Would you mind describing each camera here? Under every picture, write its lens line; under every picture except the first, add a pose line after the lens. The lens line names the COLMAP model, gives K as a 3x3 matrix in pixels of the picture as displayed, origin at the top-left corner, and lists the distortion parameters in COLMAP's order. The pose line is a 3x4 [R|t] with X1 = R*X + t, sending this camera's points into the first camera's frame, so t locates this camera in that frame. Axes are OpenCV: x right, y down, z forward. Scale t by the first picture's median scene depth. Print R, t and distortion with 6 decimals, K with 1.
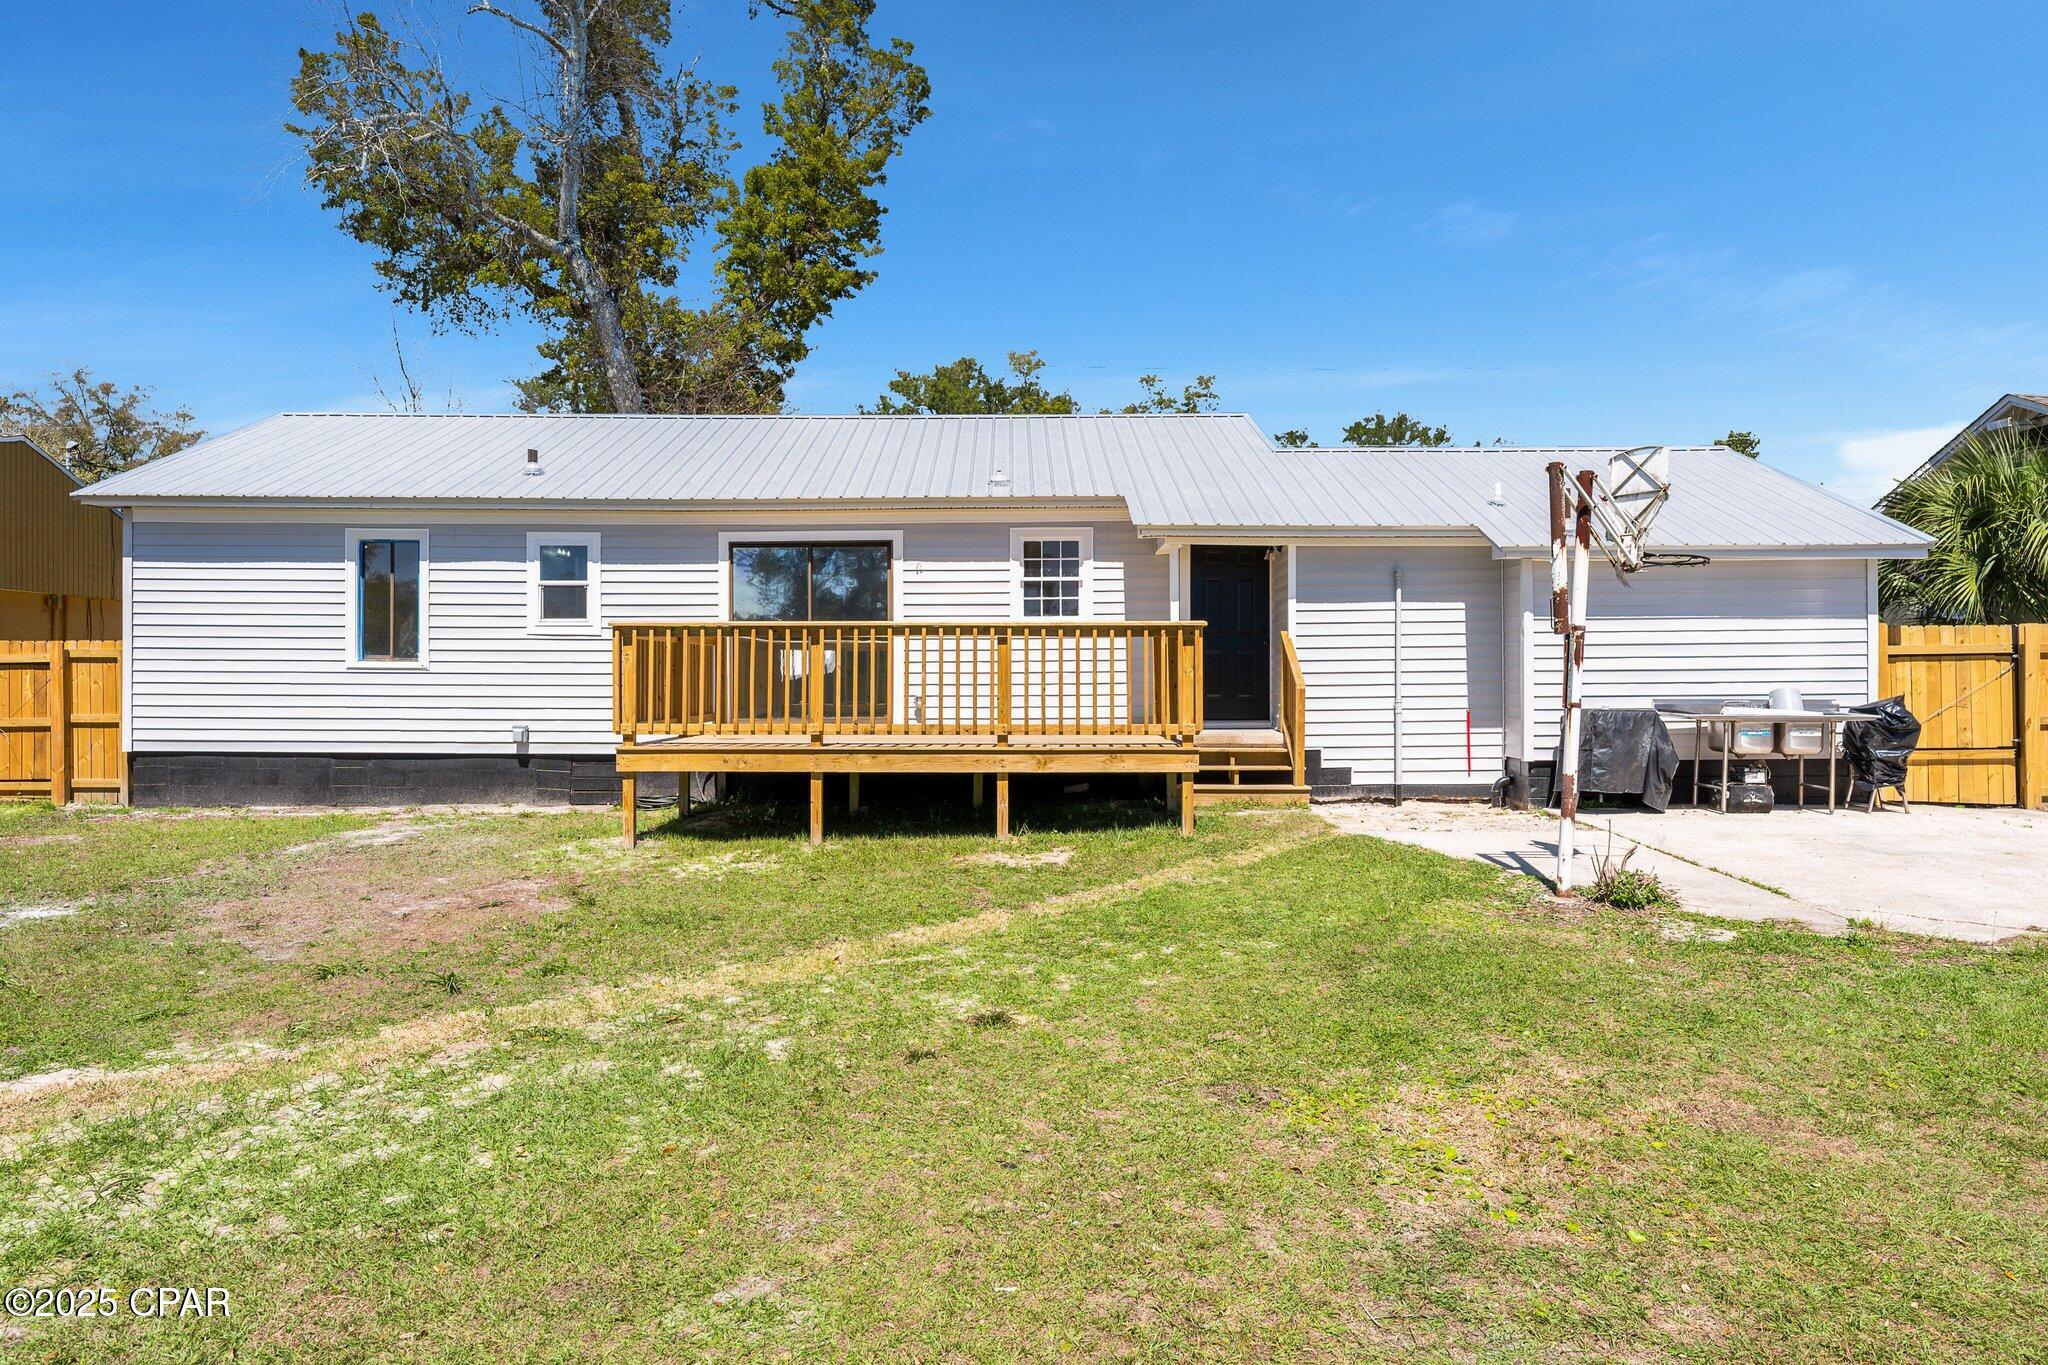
lens RADIAL K [[1349.6, 0, 1023.3], [0, 1349.6, 684.1], [0, 0, 1]] dist [-0.004874, -0.000562]
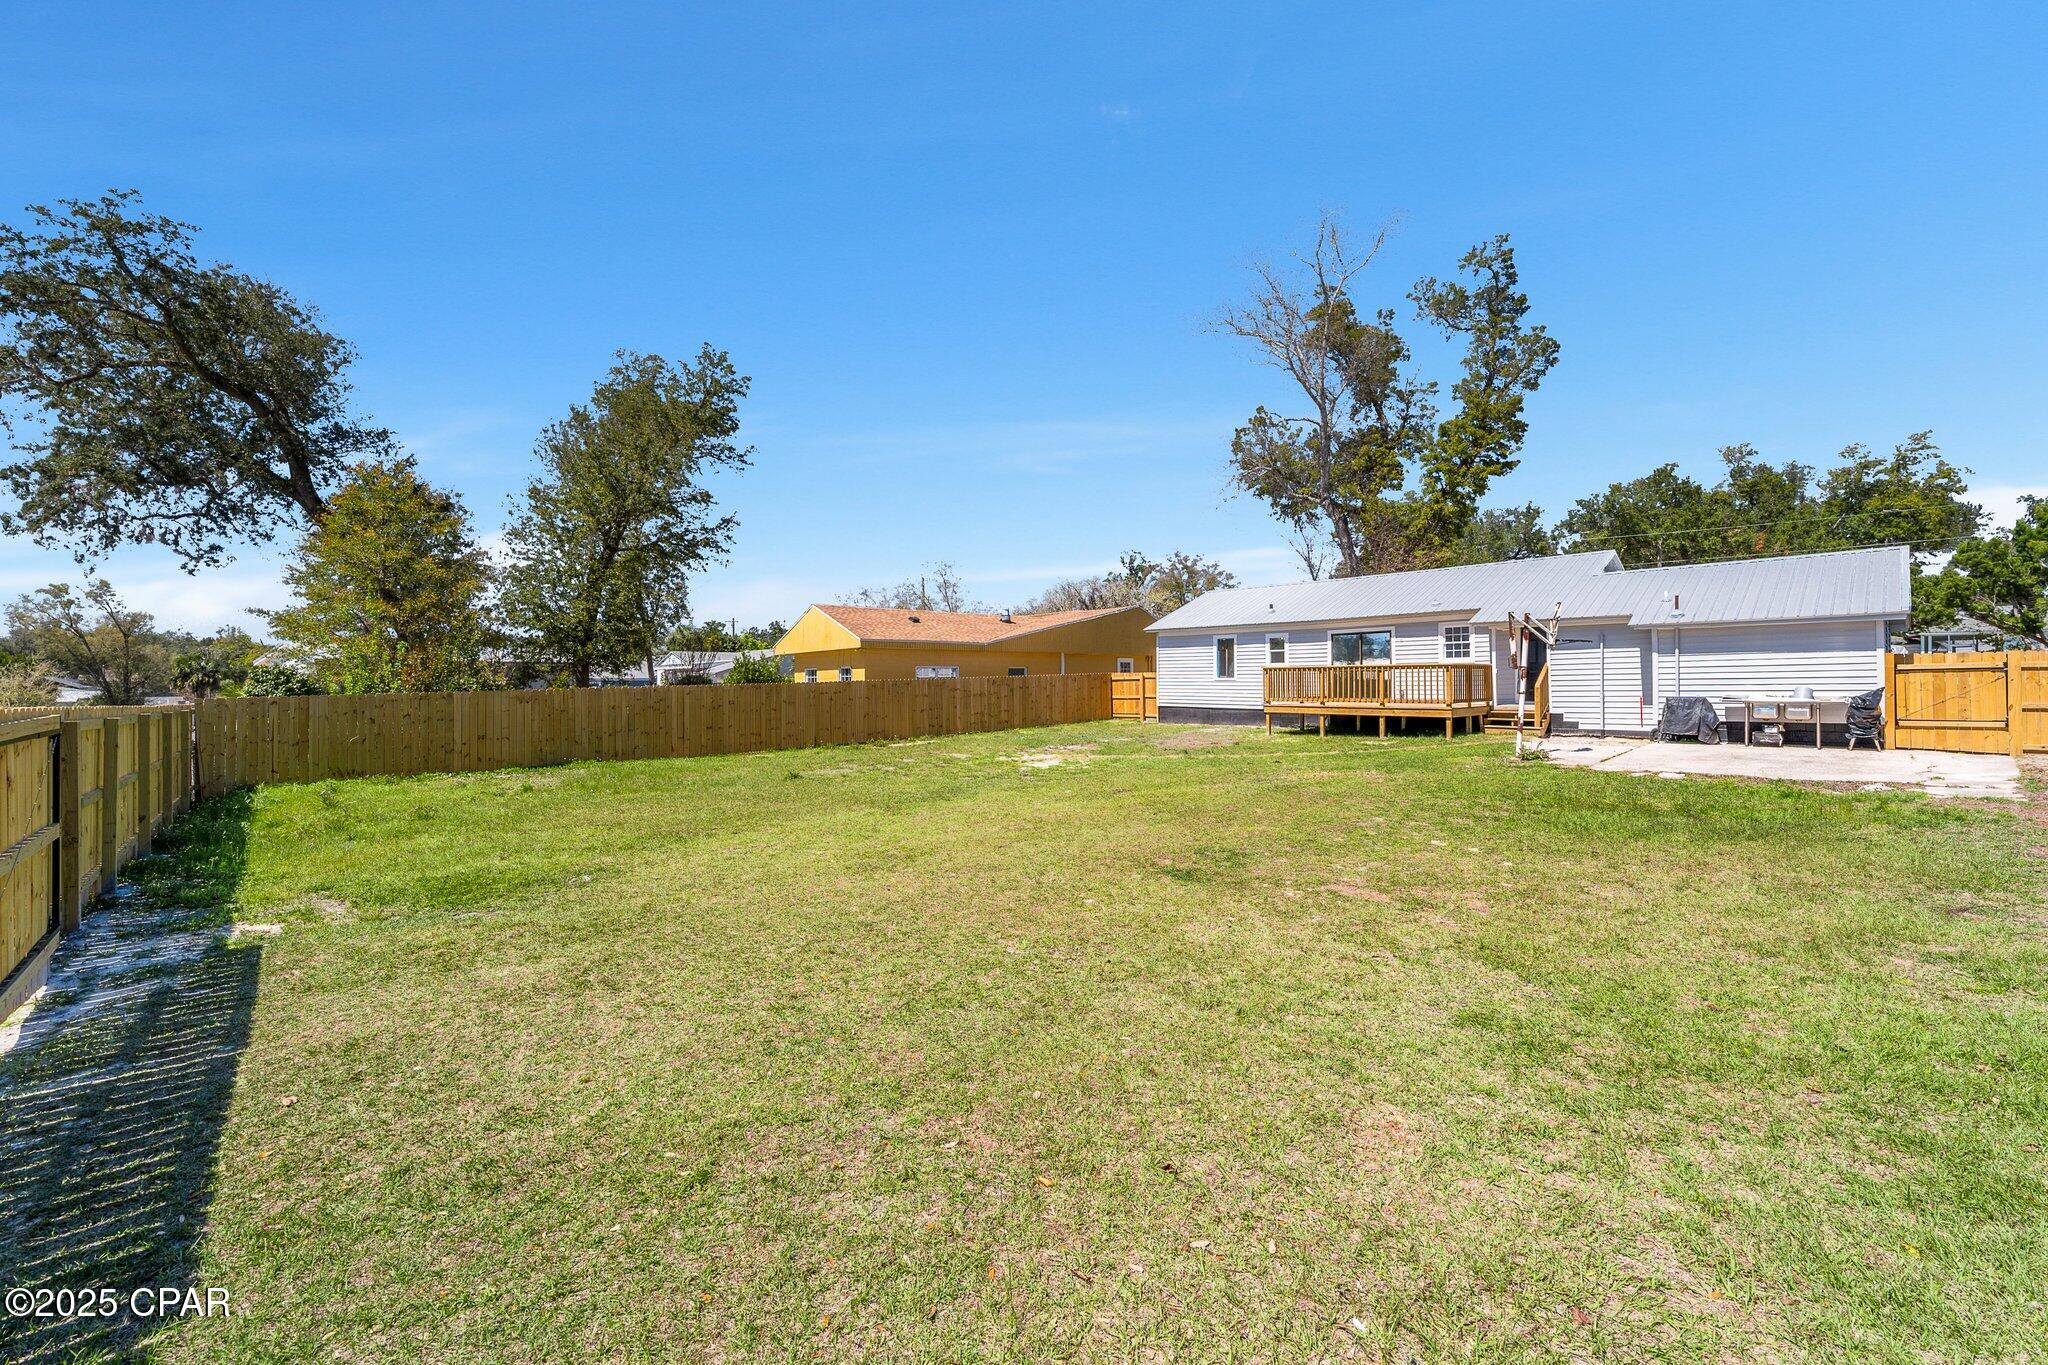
lens RADIAL K [[812.5, 0, 1011.8], [0, 812.5, 672.7], [0, 0, 1]] dist [-0.001406, -0.000217]
pose [[0.666670, -0.012931, -0.745241, 0.586576], [0.006422, 0.999912, -0.011605, -0.010686], [0.745326, 0.002951, 0.666694, -0.601446]]
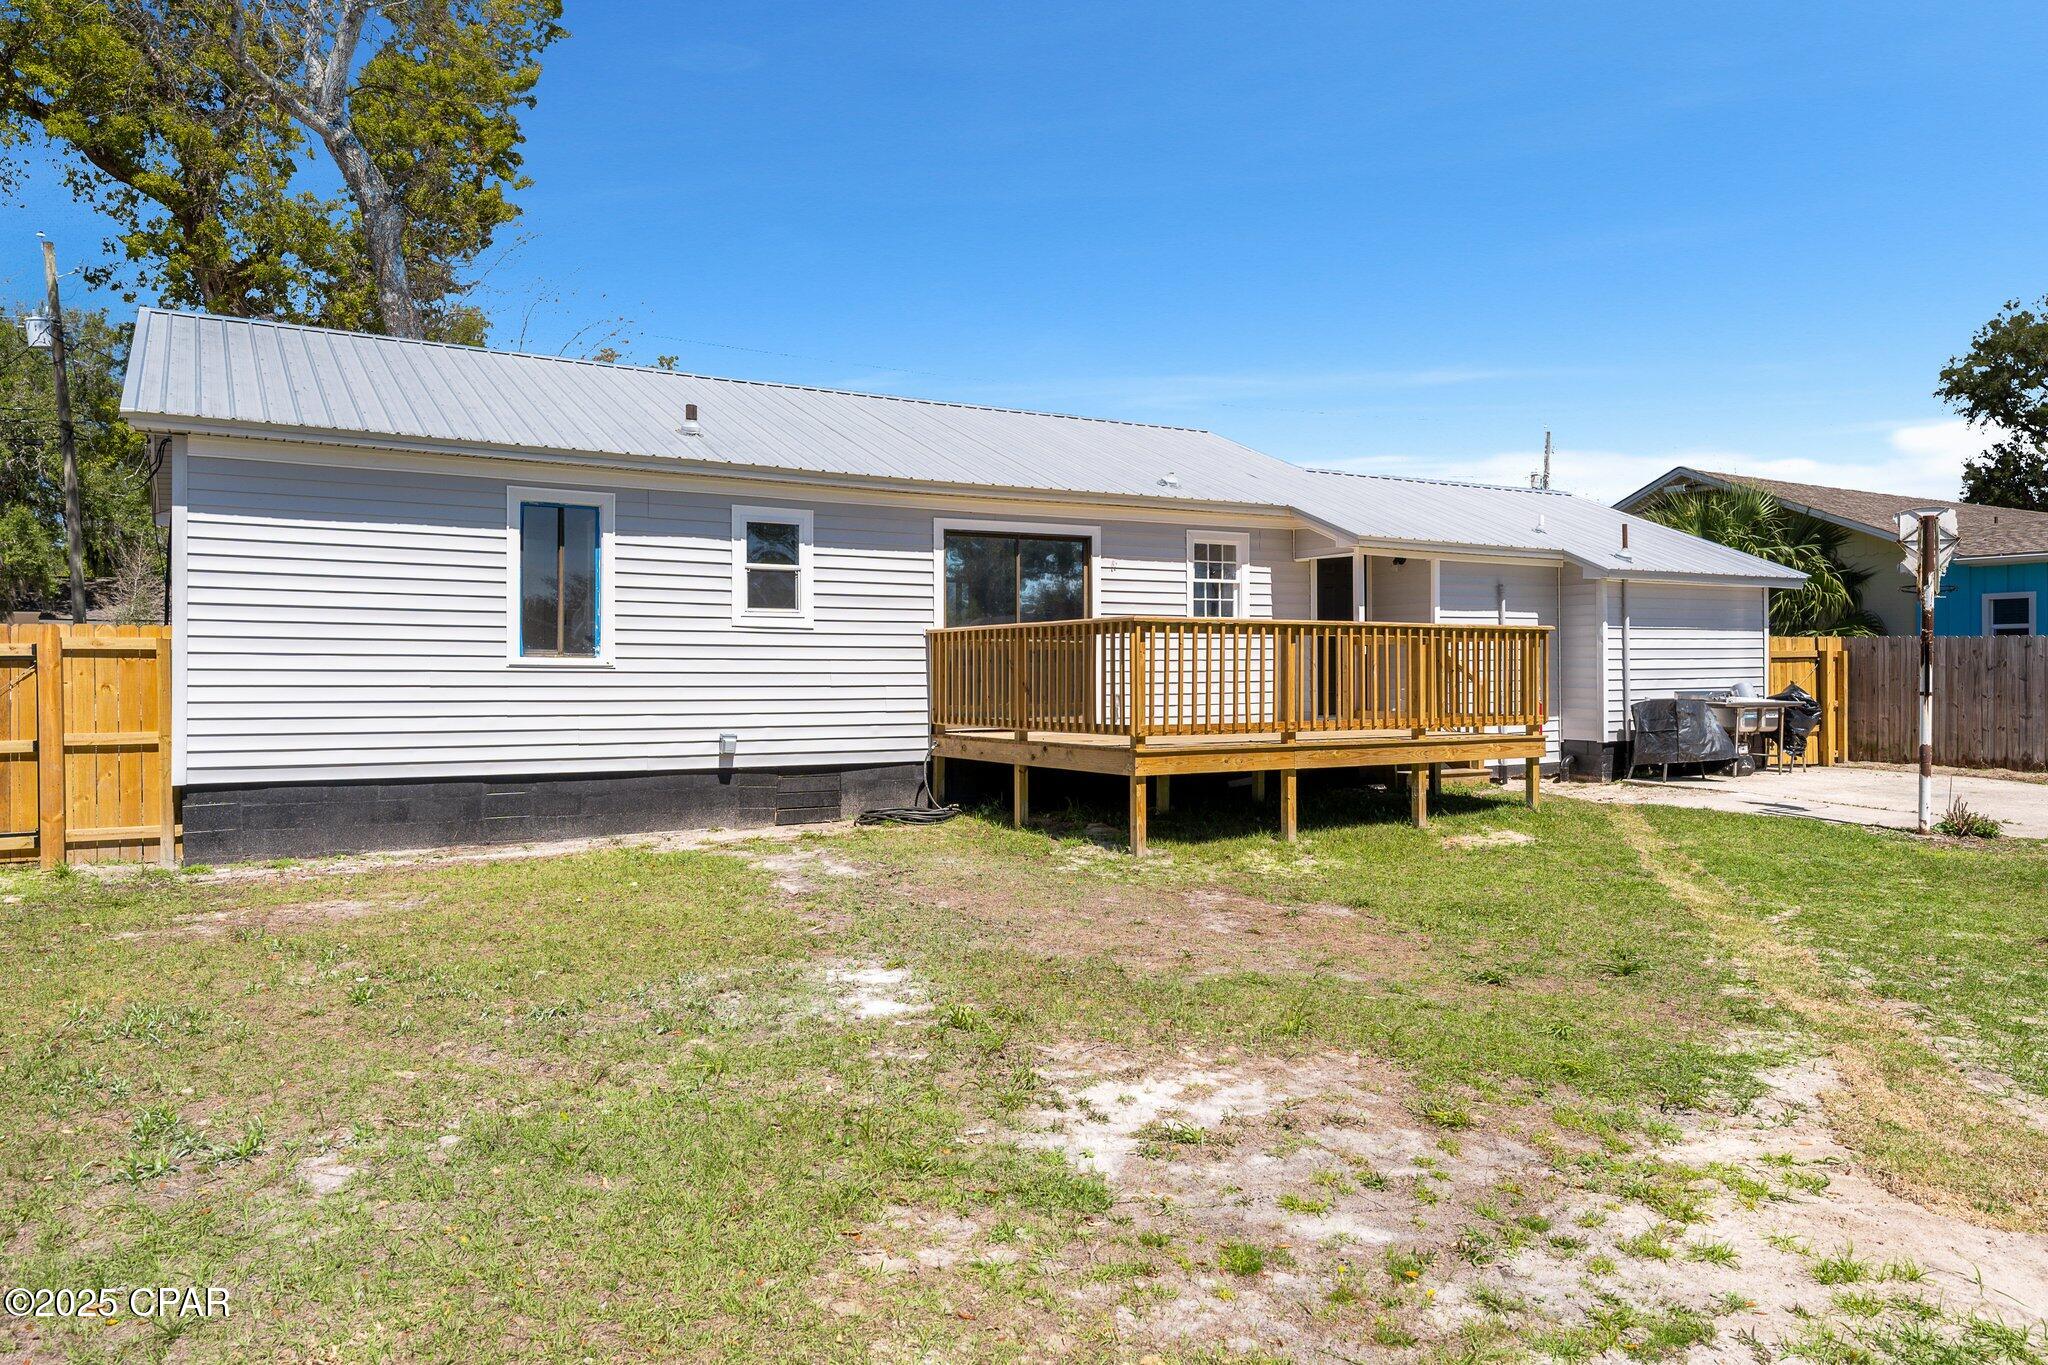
lens RADIAL K [[1402.5, 0, 1021.6], [0, 1402.5, 686.9], [0, 0, 1]] dist [-0.001056, -0.000317]
pose [[0.855568, -0.005991, 0.517655, -0.666392], [0.005784, 0.999981, 0.002014, 0.000426], [-0.517657, 0.001271, 0.855587, 0.156153]]
